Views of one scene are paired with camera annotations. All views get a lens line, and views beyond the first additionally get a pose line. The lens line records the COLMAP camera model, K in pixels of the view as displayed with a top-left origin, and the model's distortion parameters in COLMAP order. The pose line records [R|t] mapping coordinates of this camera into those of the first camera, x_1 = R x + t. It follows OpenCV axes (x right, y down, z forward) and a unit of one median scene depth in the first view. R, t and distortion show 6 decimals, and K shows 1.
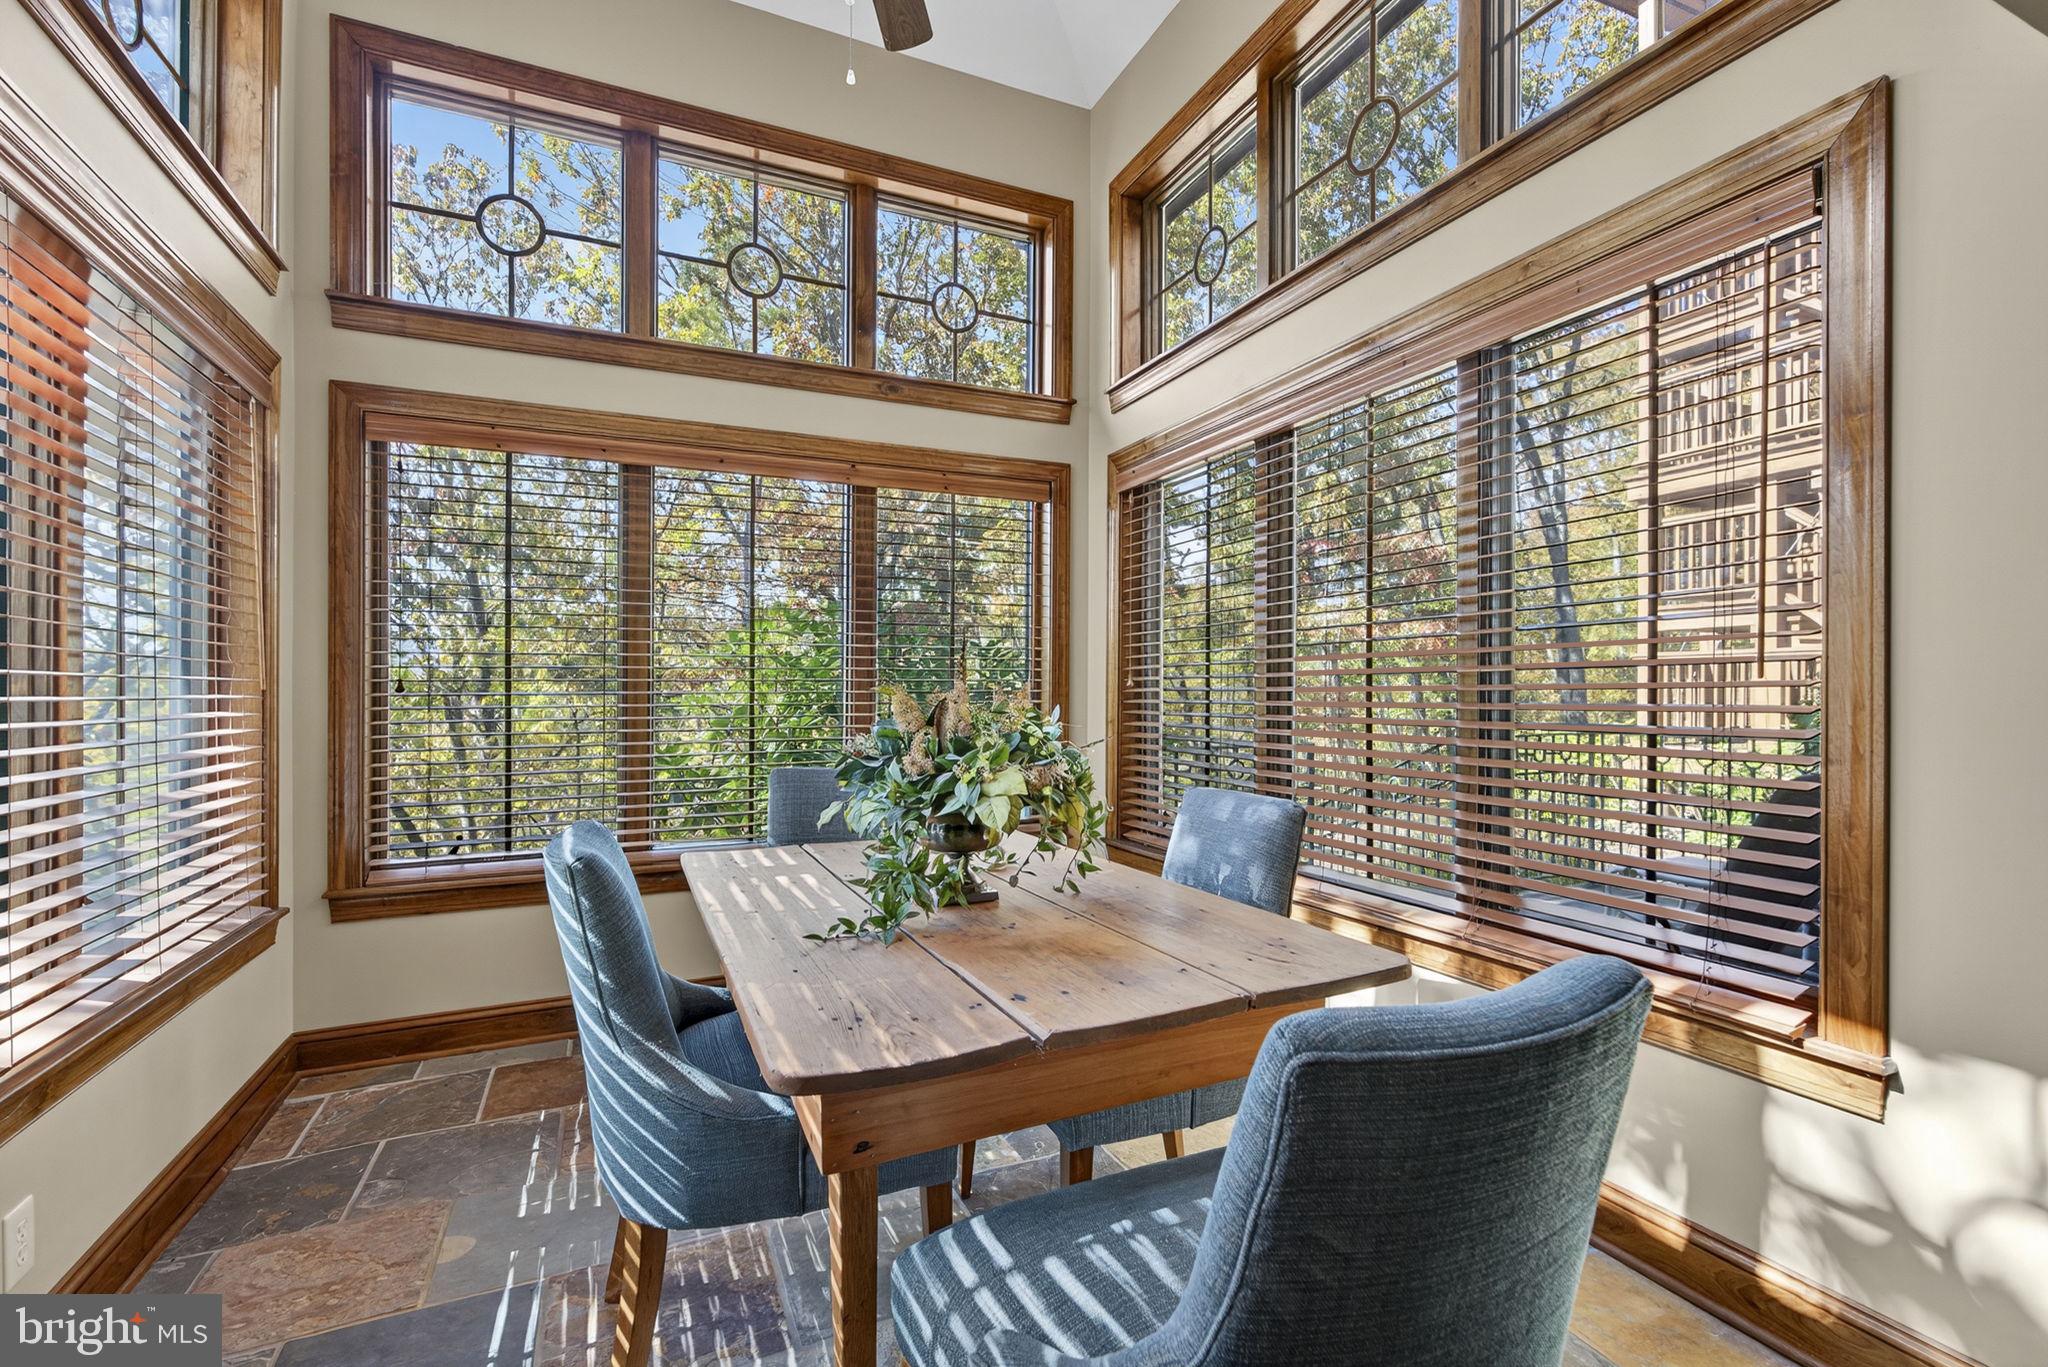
lens RADIAL K [[920.9, 0, 1028.0], [0, 920.9, 672.1], [0, 0, 1]] dist [0.001551, -0.000163]
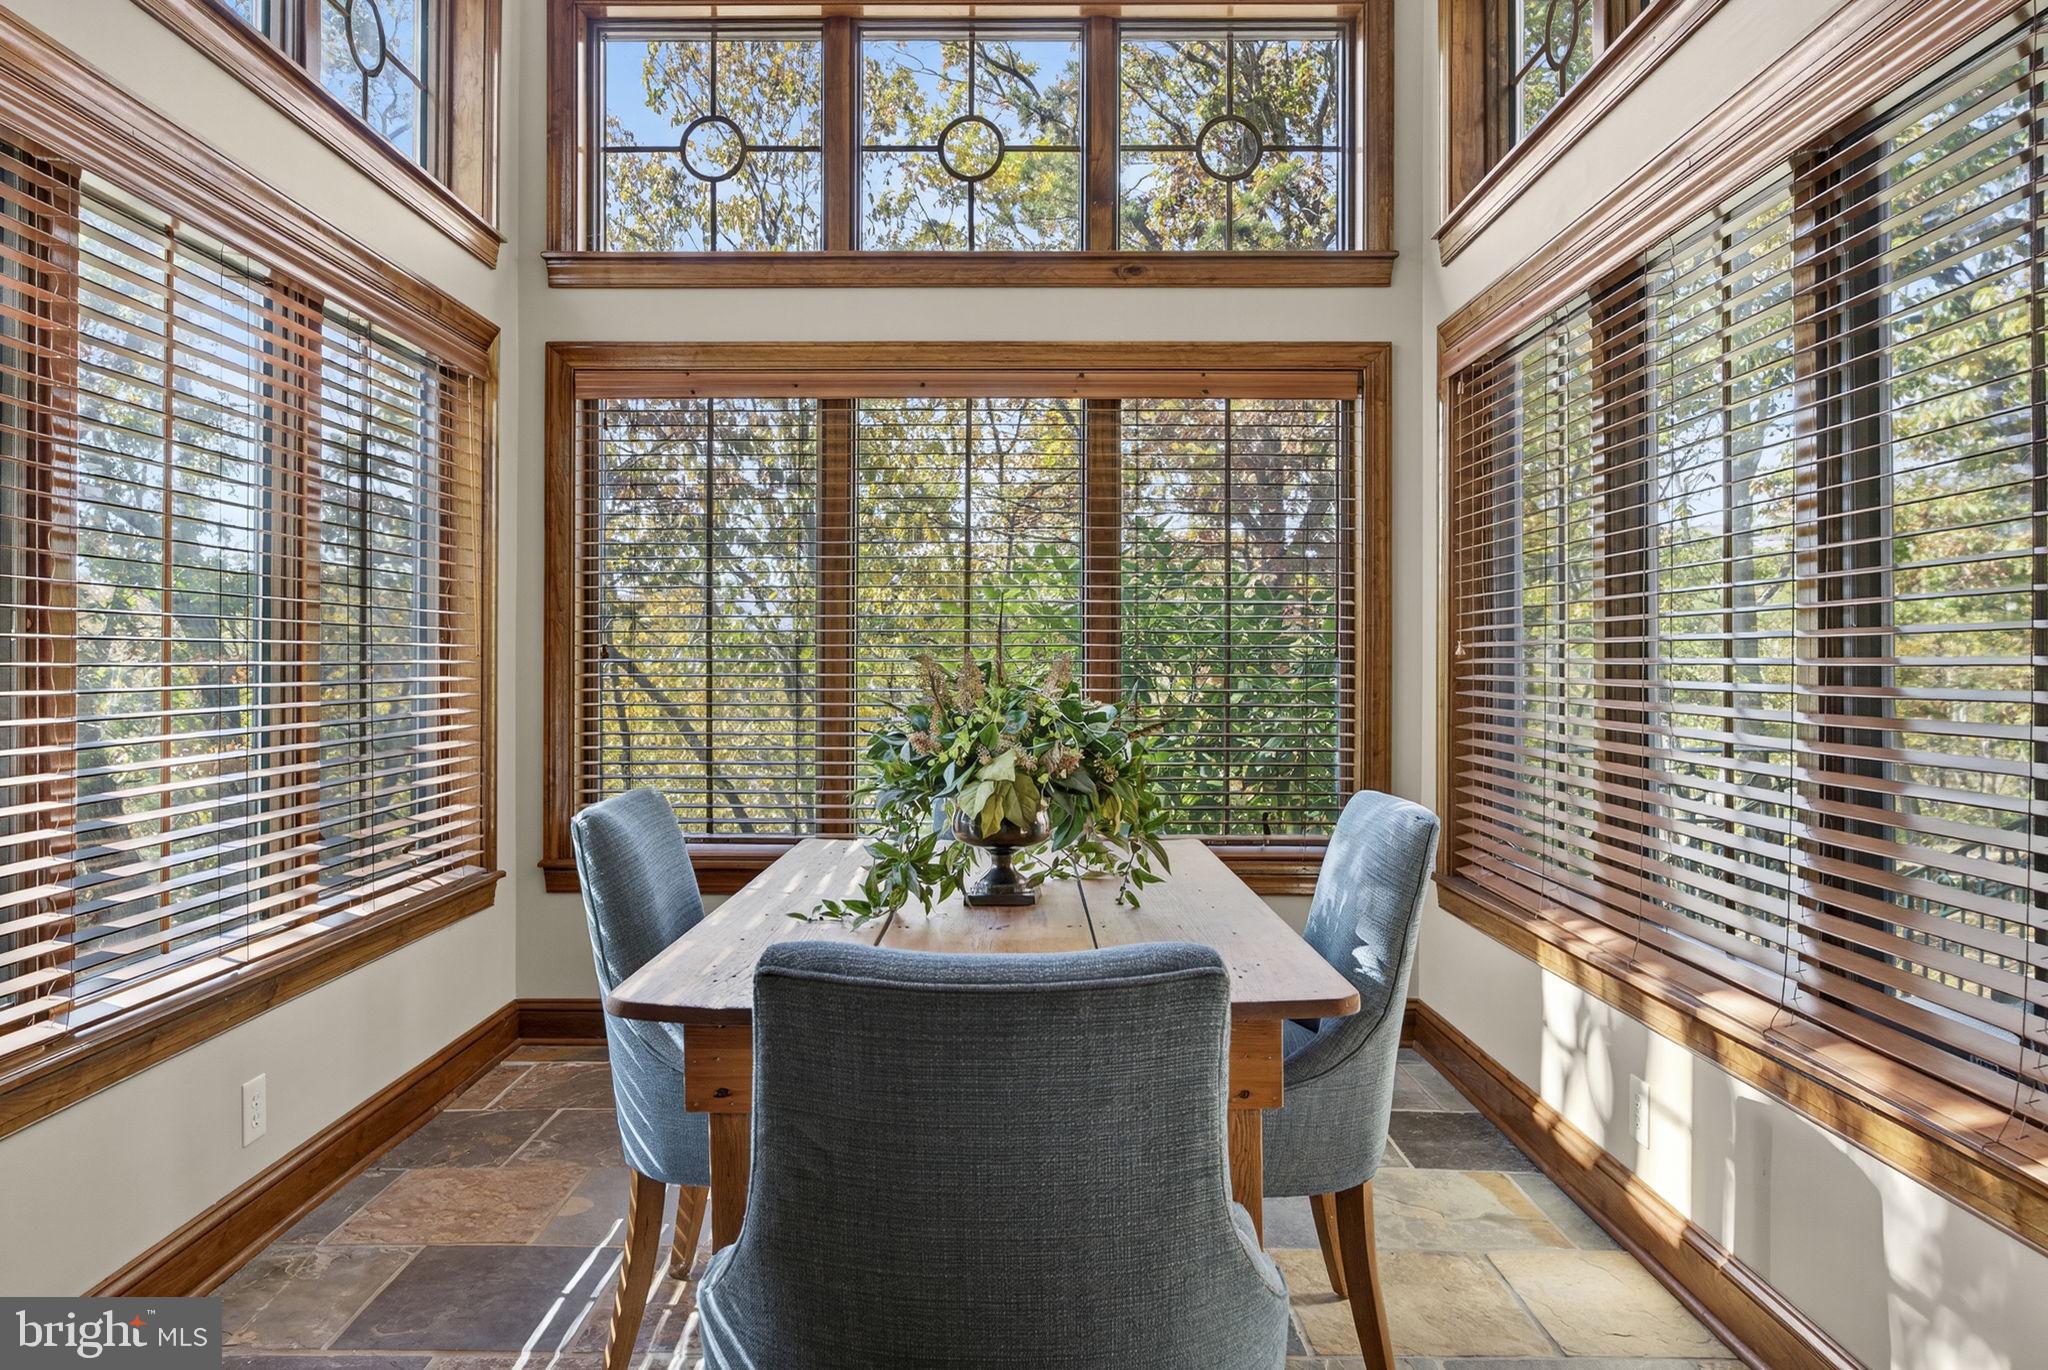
lens RADIAL K [[1406.9, 0, 1020.8], [0, 1406.9, 616.7], [0, 0, 1]] dist [-0.001629, -0.002155]
pose [[0.898352, -0.006817, -0.439224, 0.358664], [0.002565, 0.999944, -0.010273, -0.005673], [0.439269, 0.008102, 0.898319, -0.128909]]
